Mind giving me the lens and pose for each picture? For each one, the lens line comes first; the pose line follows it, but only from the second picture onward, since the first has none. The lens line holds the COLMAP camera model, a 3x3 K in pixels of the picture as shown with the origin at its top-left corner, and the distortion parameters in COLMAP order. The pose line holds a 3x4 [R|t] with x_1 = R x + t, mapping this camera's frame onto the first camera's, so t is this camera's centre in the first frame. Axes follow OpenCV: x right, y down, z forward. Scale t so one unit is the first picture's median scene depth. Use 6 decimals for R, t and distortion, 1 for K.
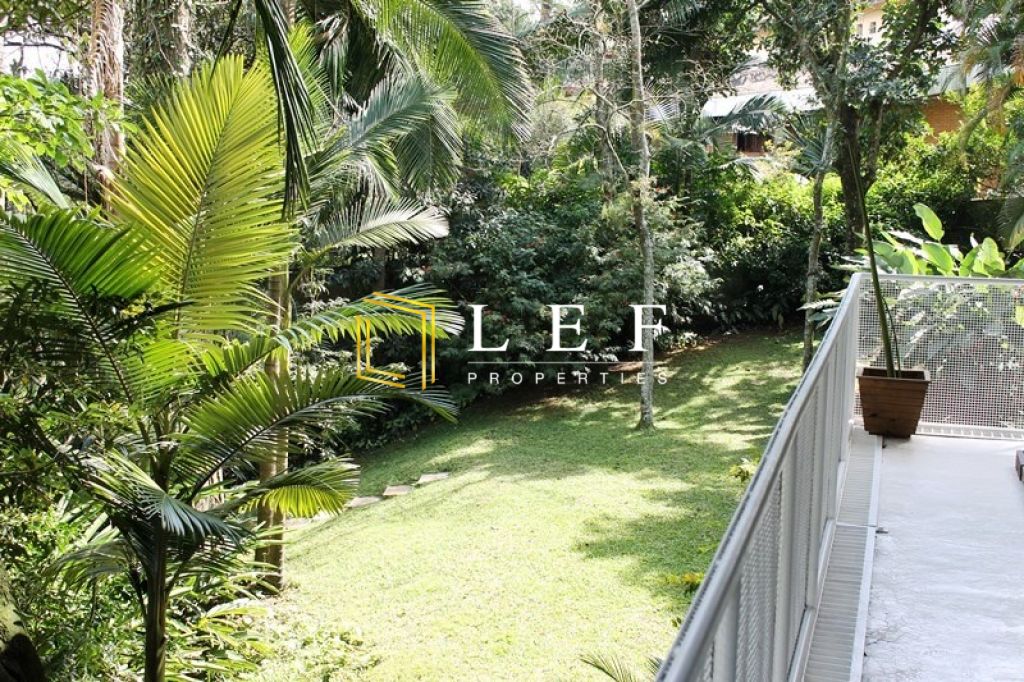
lens RADIAL K [[1267.6, 0, 519.4], [0, 1267.6, 326.9], [0, 0, 1]] dist [-0.100273, 0.186886]
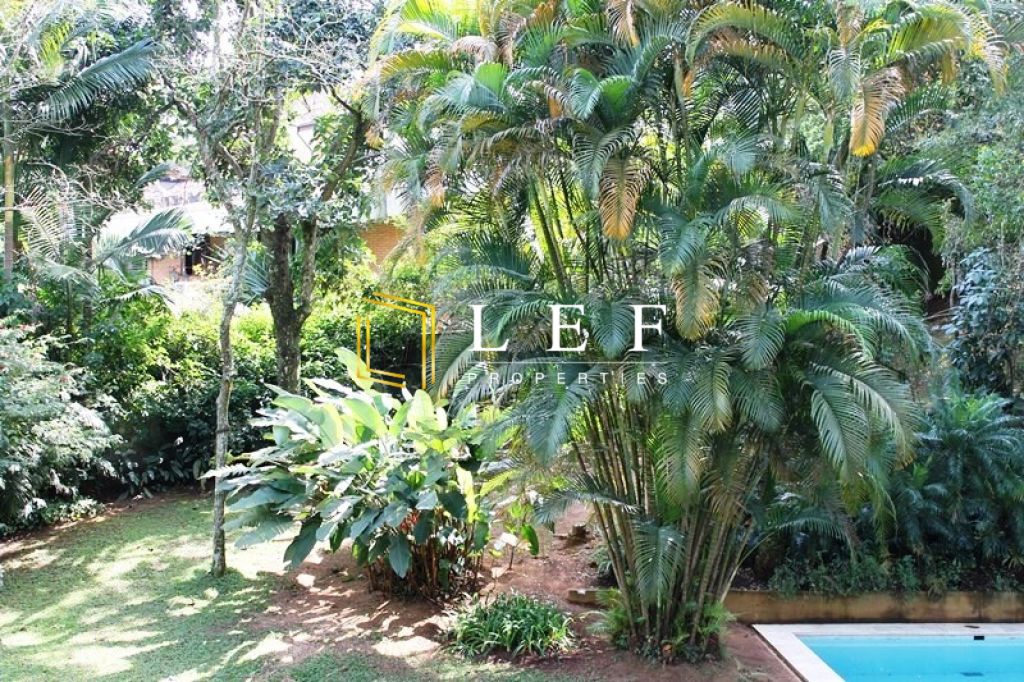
lens RADIAL K [[1267.6, 0, 519.4], [0, 1267.6, 326.9], [0, 0, 1]] dist [-0.100273, 0.186886]
pose [[0.922943, 0.004422, 0.384910, 0.079936], [0.031790, 0.995643, -0.087665, -0.026260], [-0.383621, 0.093146, 0.918781, 0.144079]]
